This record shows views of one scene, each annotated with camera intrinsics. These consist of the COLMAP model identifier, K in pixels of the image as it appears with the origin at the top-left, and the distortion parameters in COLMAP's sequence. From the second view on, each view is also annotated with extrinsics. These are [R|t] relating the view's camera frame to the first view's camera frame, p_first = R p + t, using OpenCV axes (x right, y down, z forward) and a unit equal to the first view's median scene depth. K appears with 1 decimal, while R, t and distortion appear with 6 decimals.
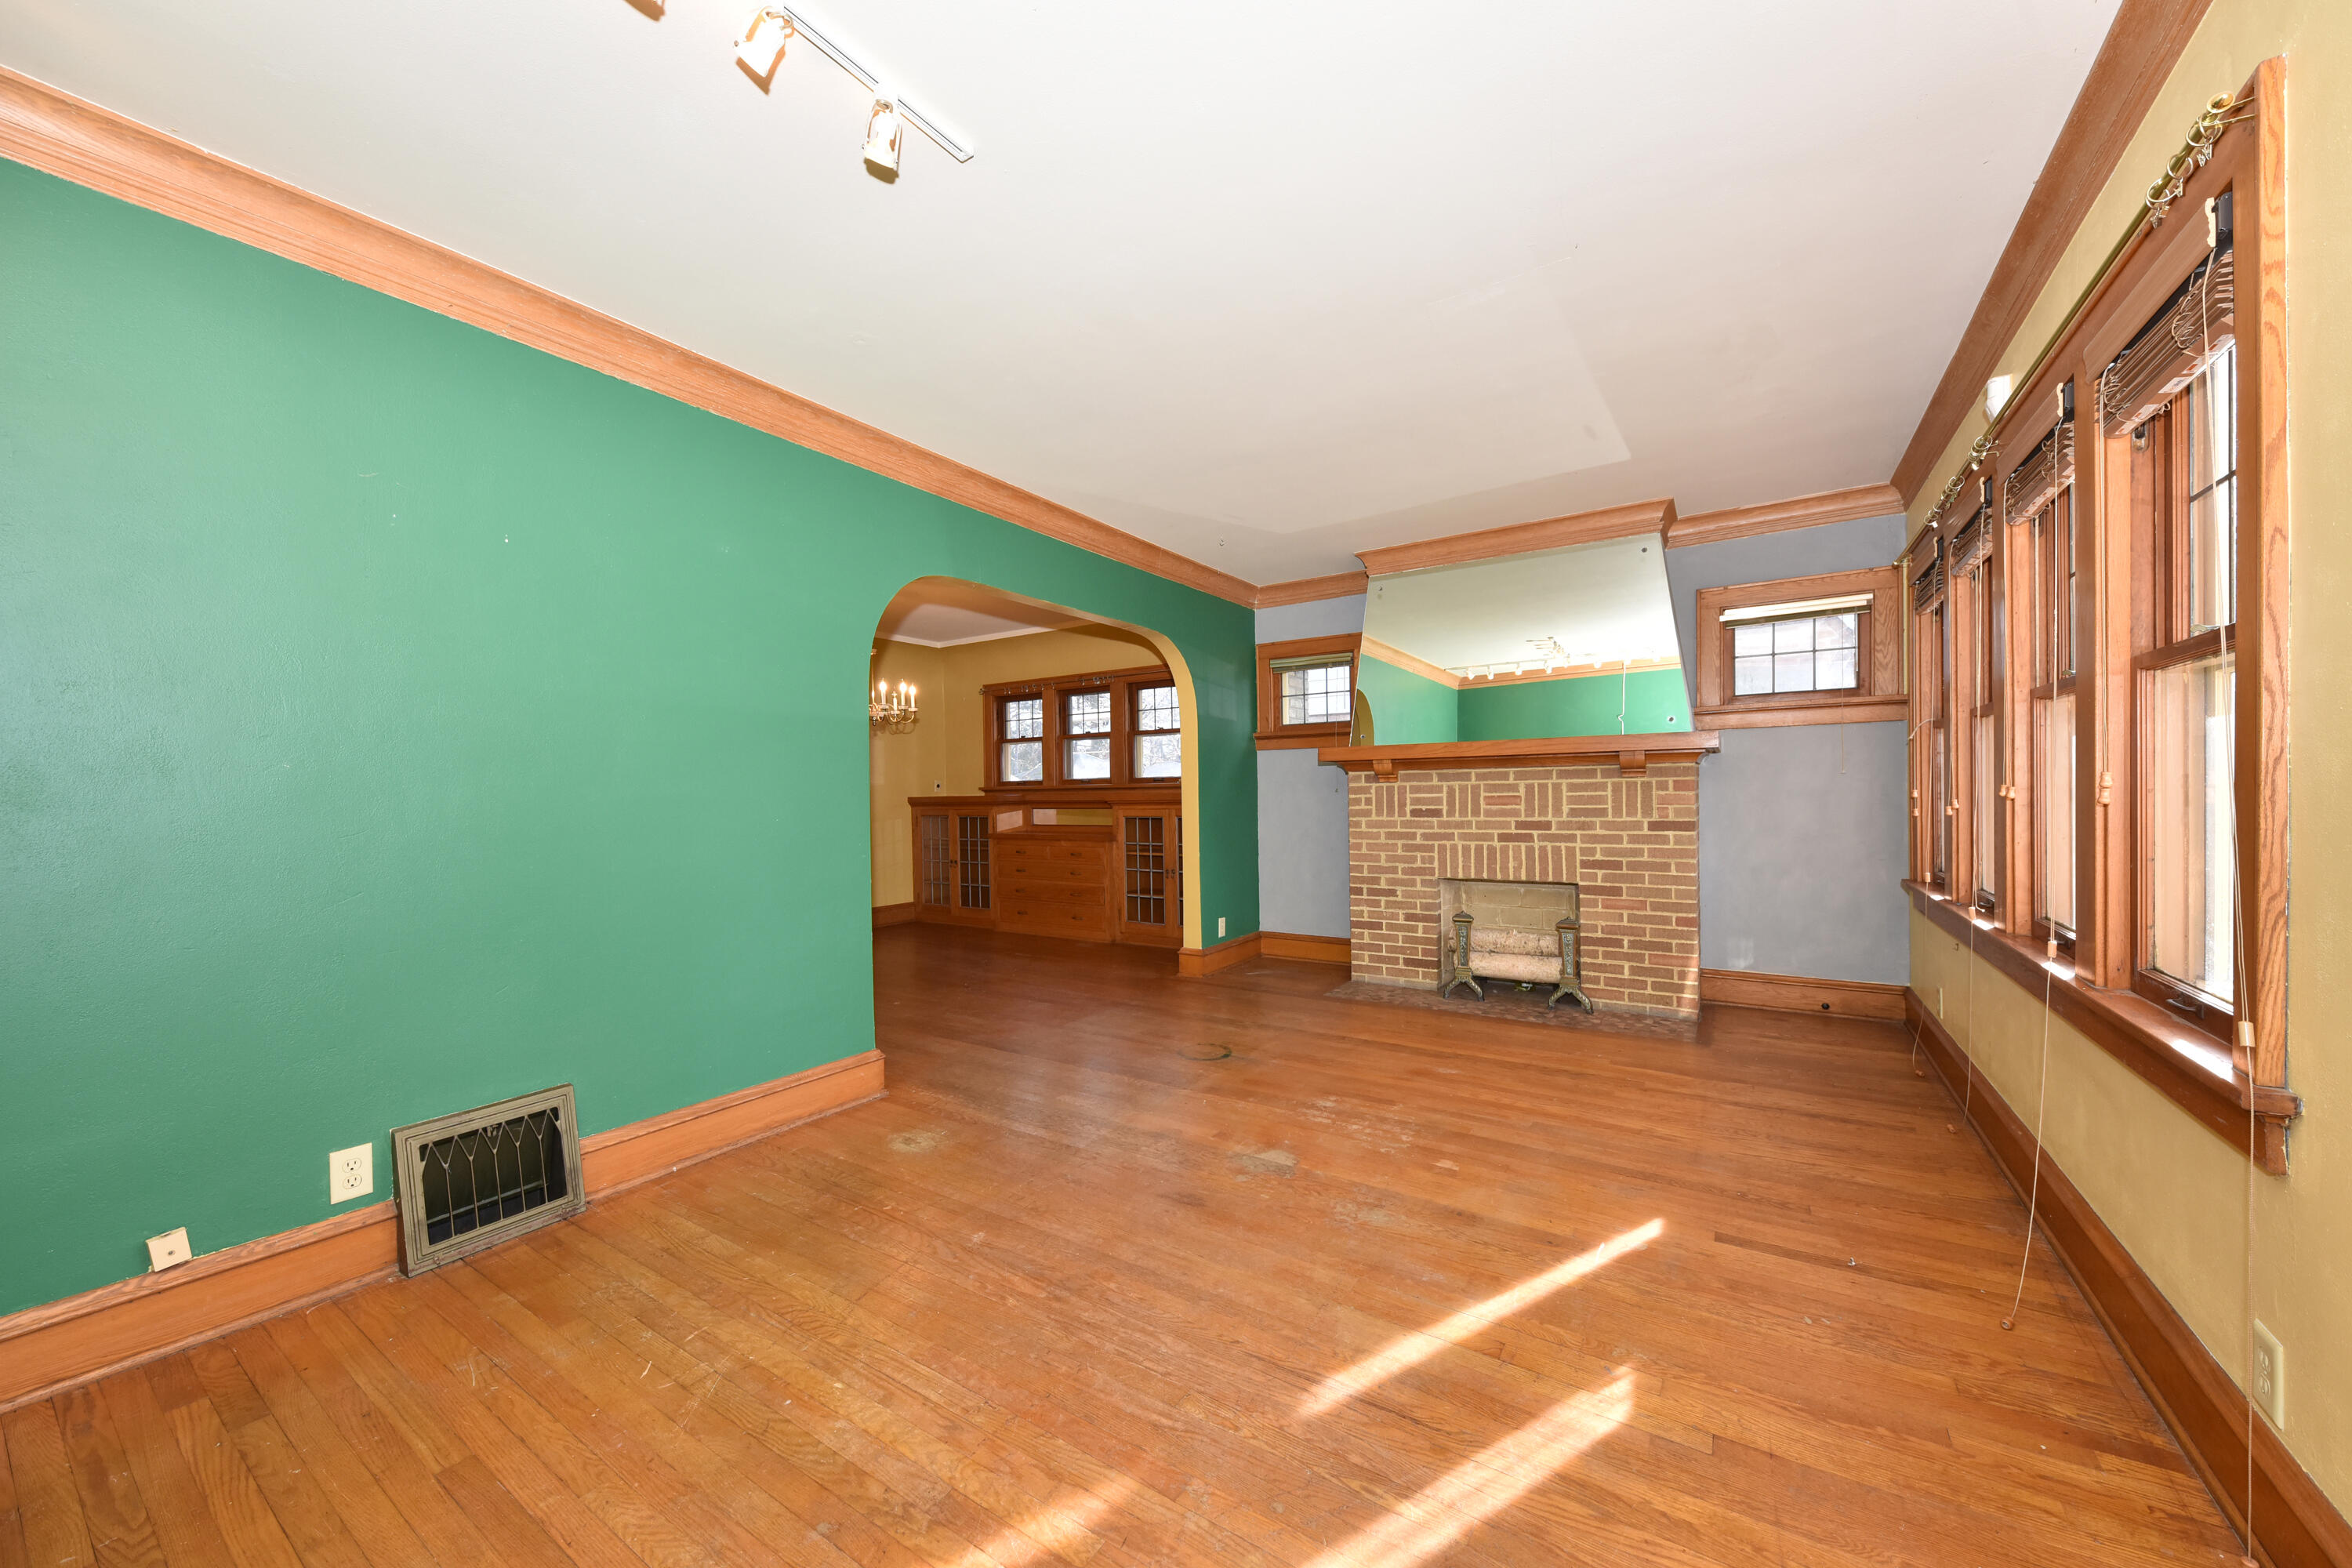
lens RADIAL K [[850.7, 0, 1178.0], [0, 850.7, 796.7], [0, 0, 1]] dist [0.000146, -0.000189]
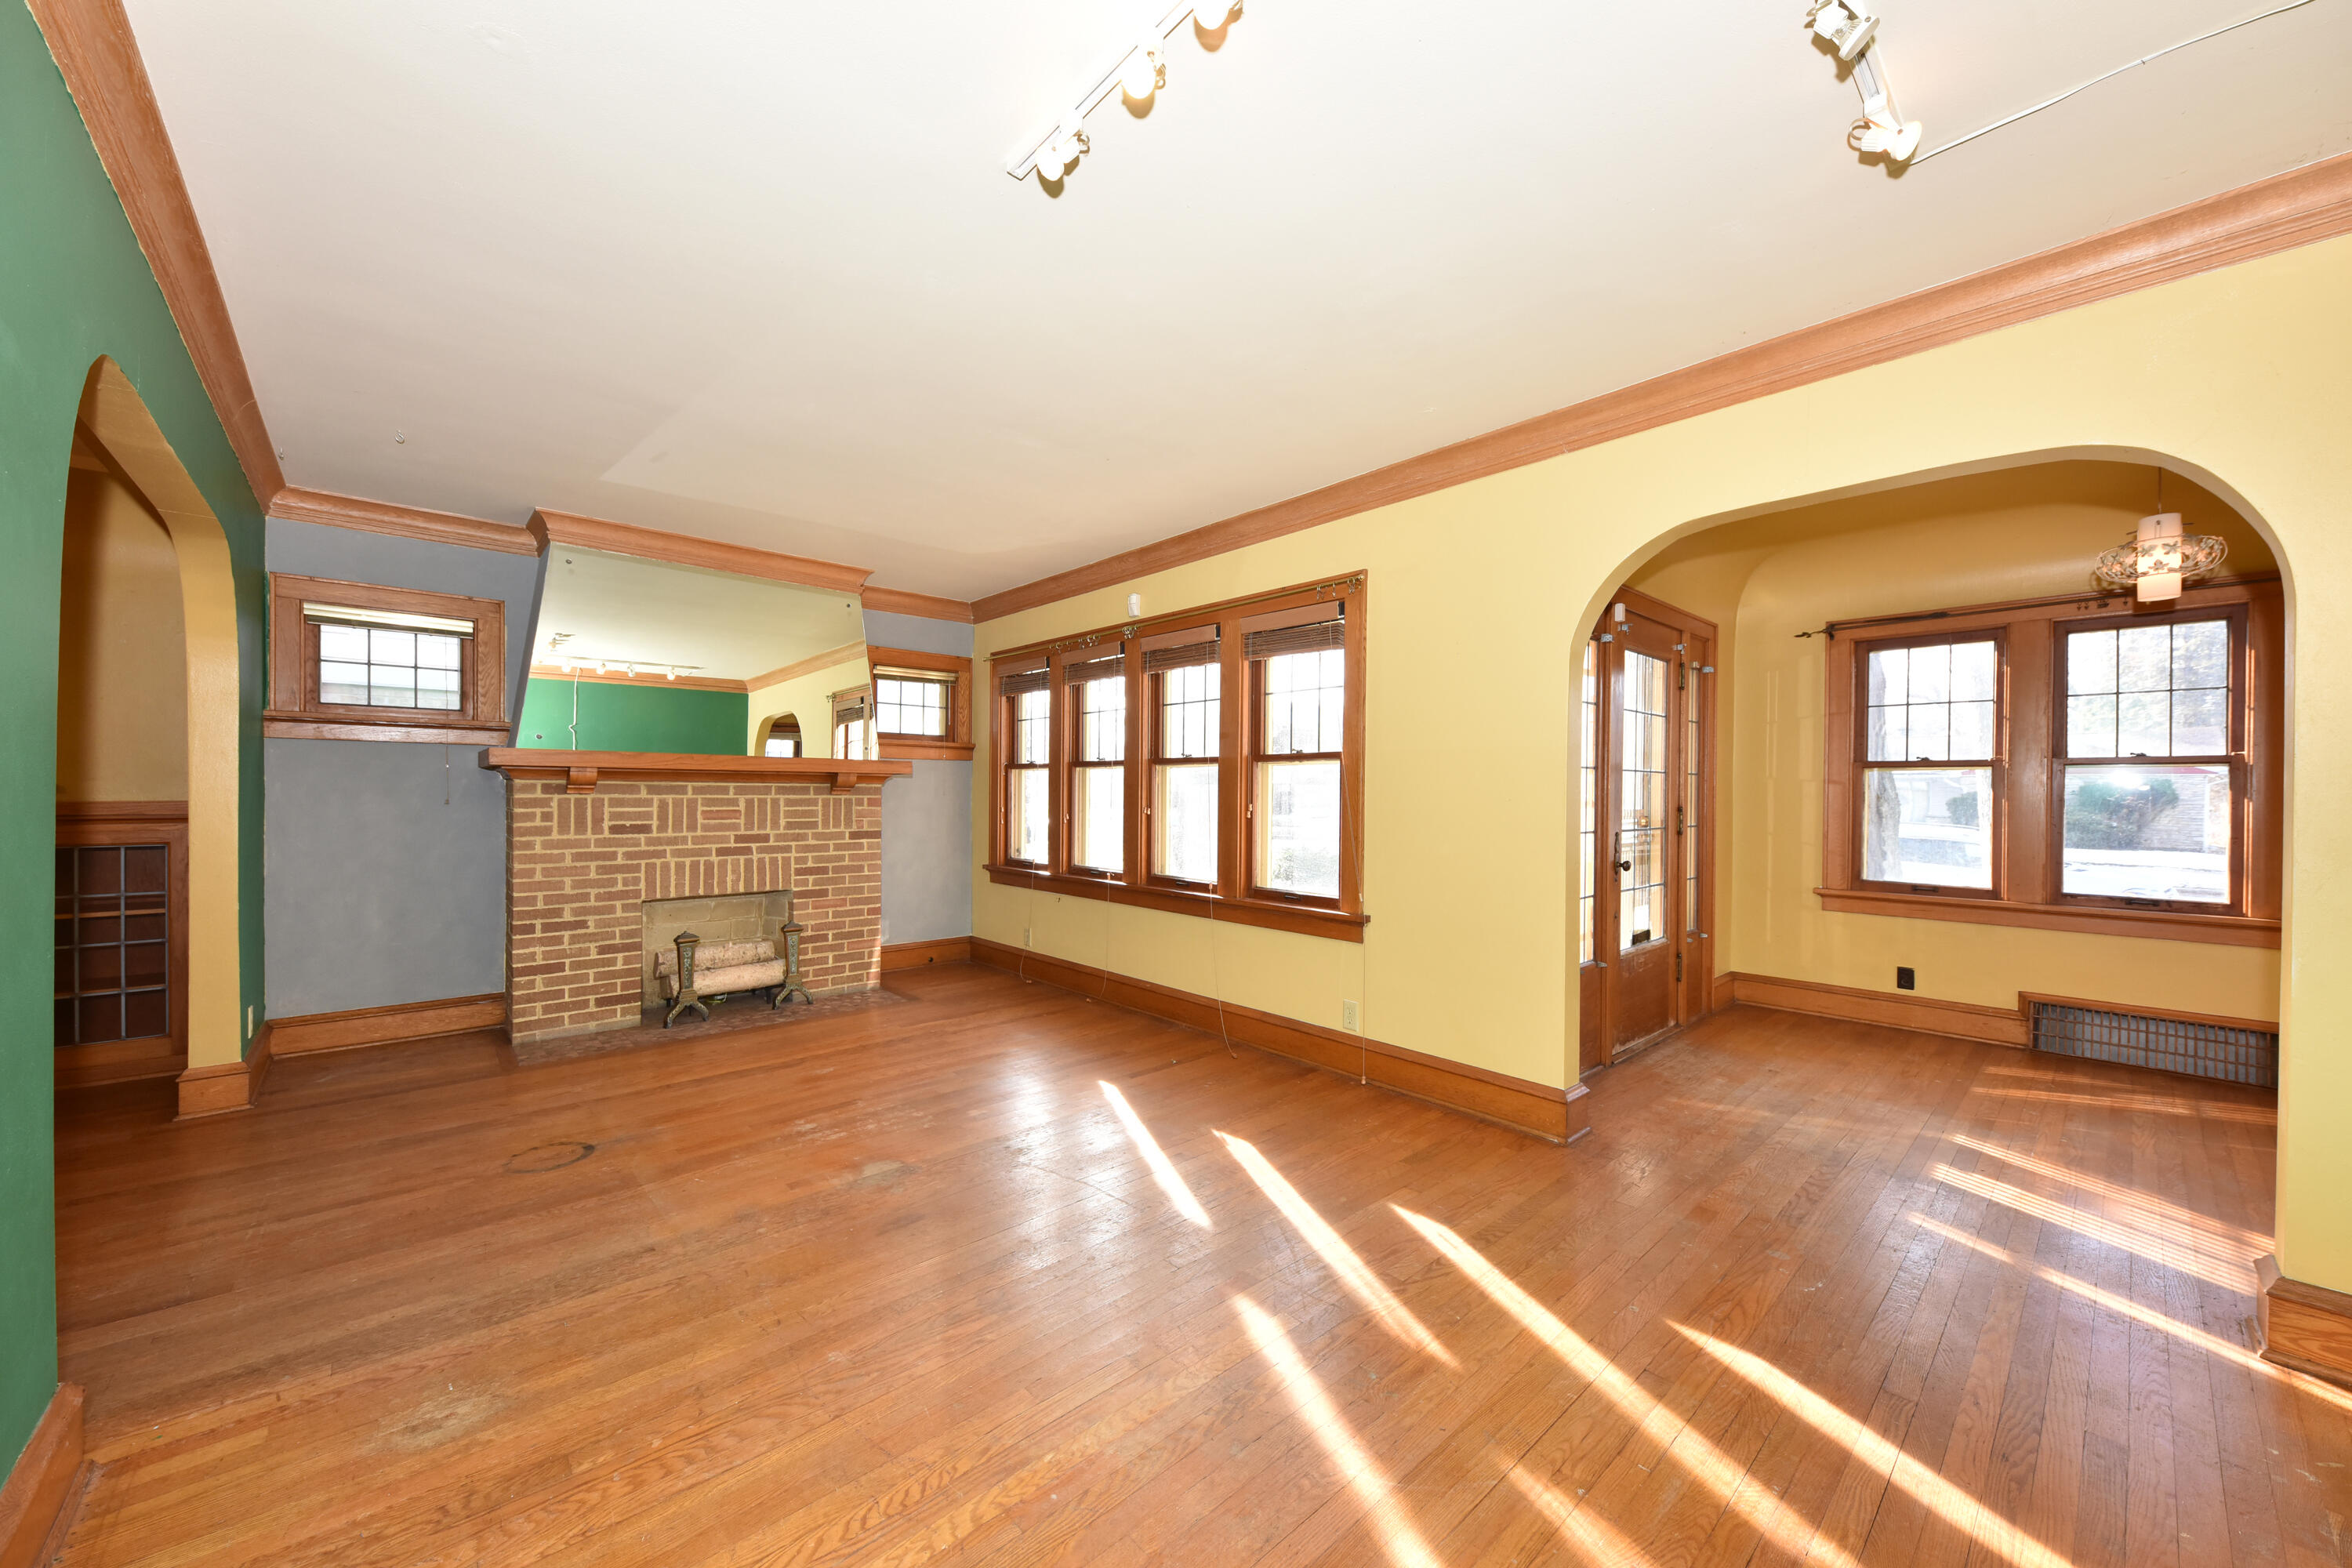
lens RADIAL K [[850.7, 0, 1178.0], [0, 850.7, 796.7], [0, 0, 1]] dist [0.000146, -0.000189]
pose [[0.245834, 0.014572, 0.969203, -0.460389], [-0.003601, 0.999894, -0.014120, -0.004682], [-0.969305, -0.000019, 0.245860, 0.235386]]
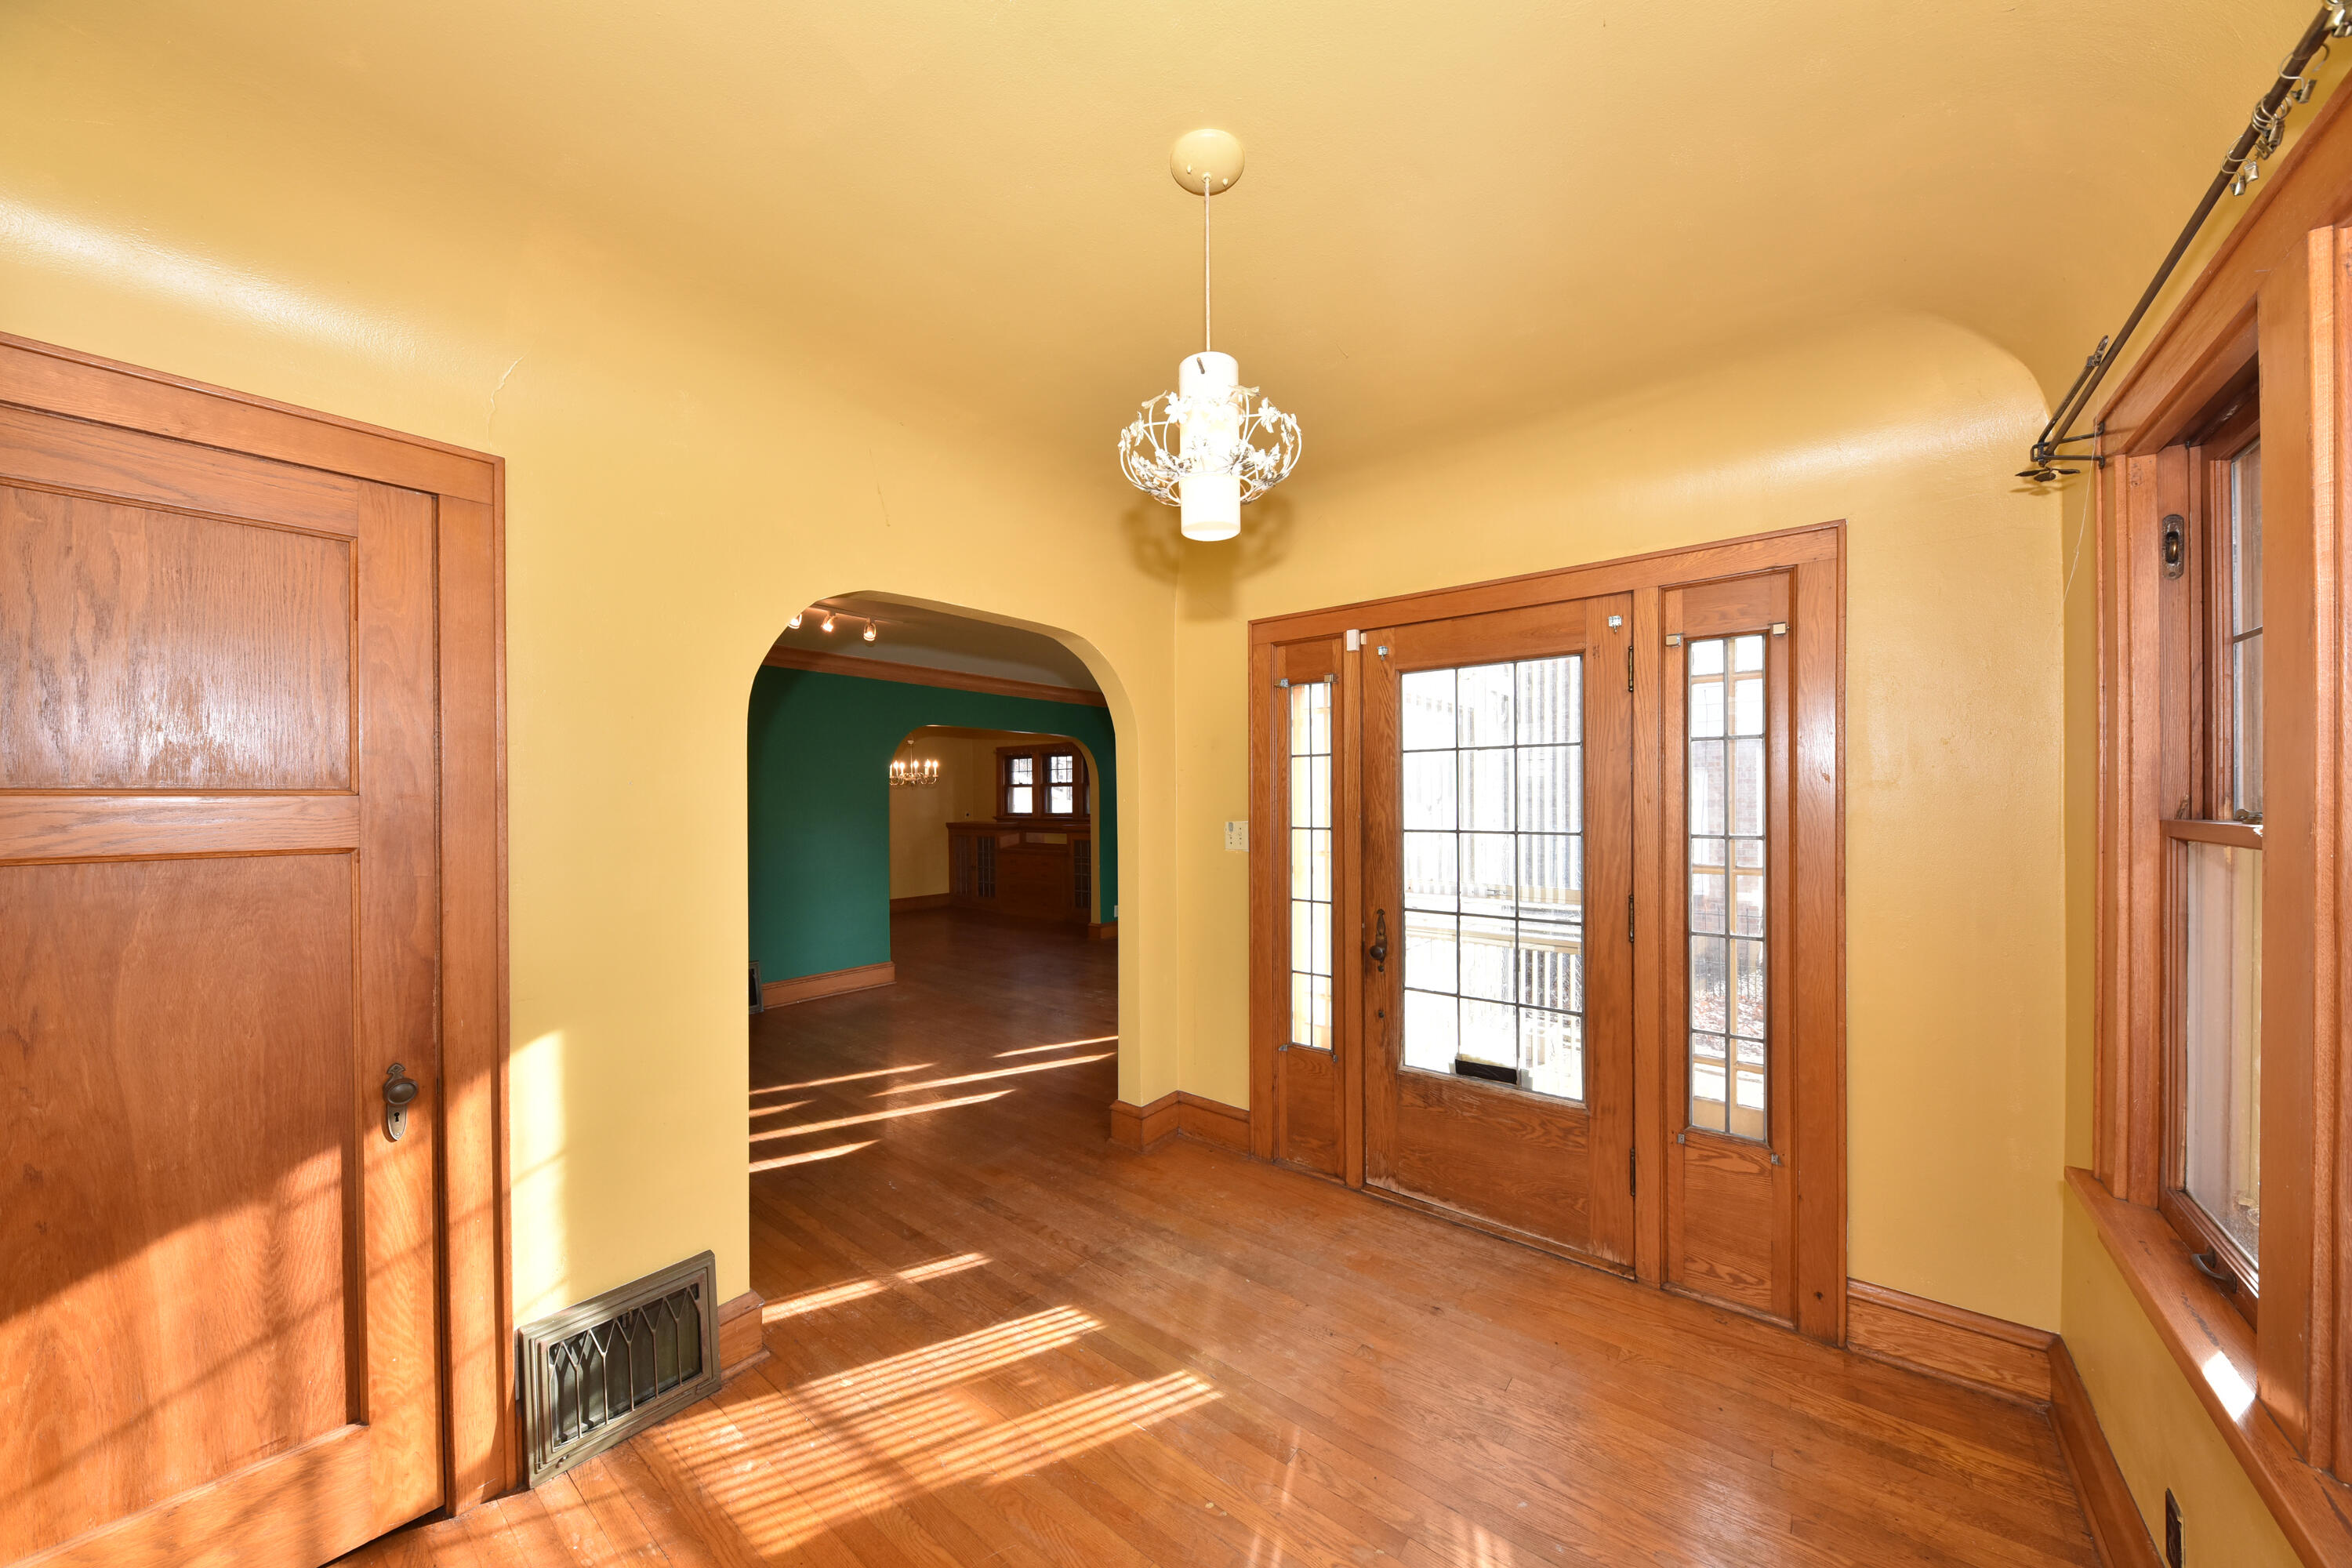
lens RADIAL K [[803.4, 0, 1180.7], [0, 803.4, 796.7], [0, 0, 1]] dist [0.014060, -0.008014]
pose [[0.996457, 0.003967, -0.084011, 0.362329], [-0.004453, 0.999974, -0.005595, -0.068748], [0.083986, 0.005949, 0.996449, -0.632028]]
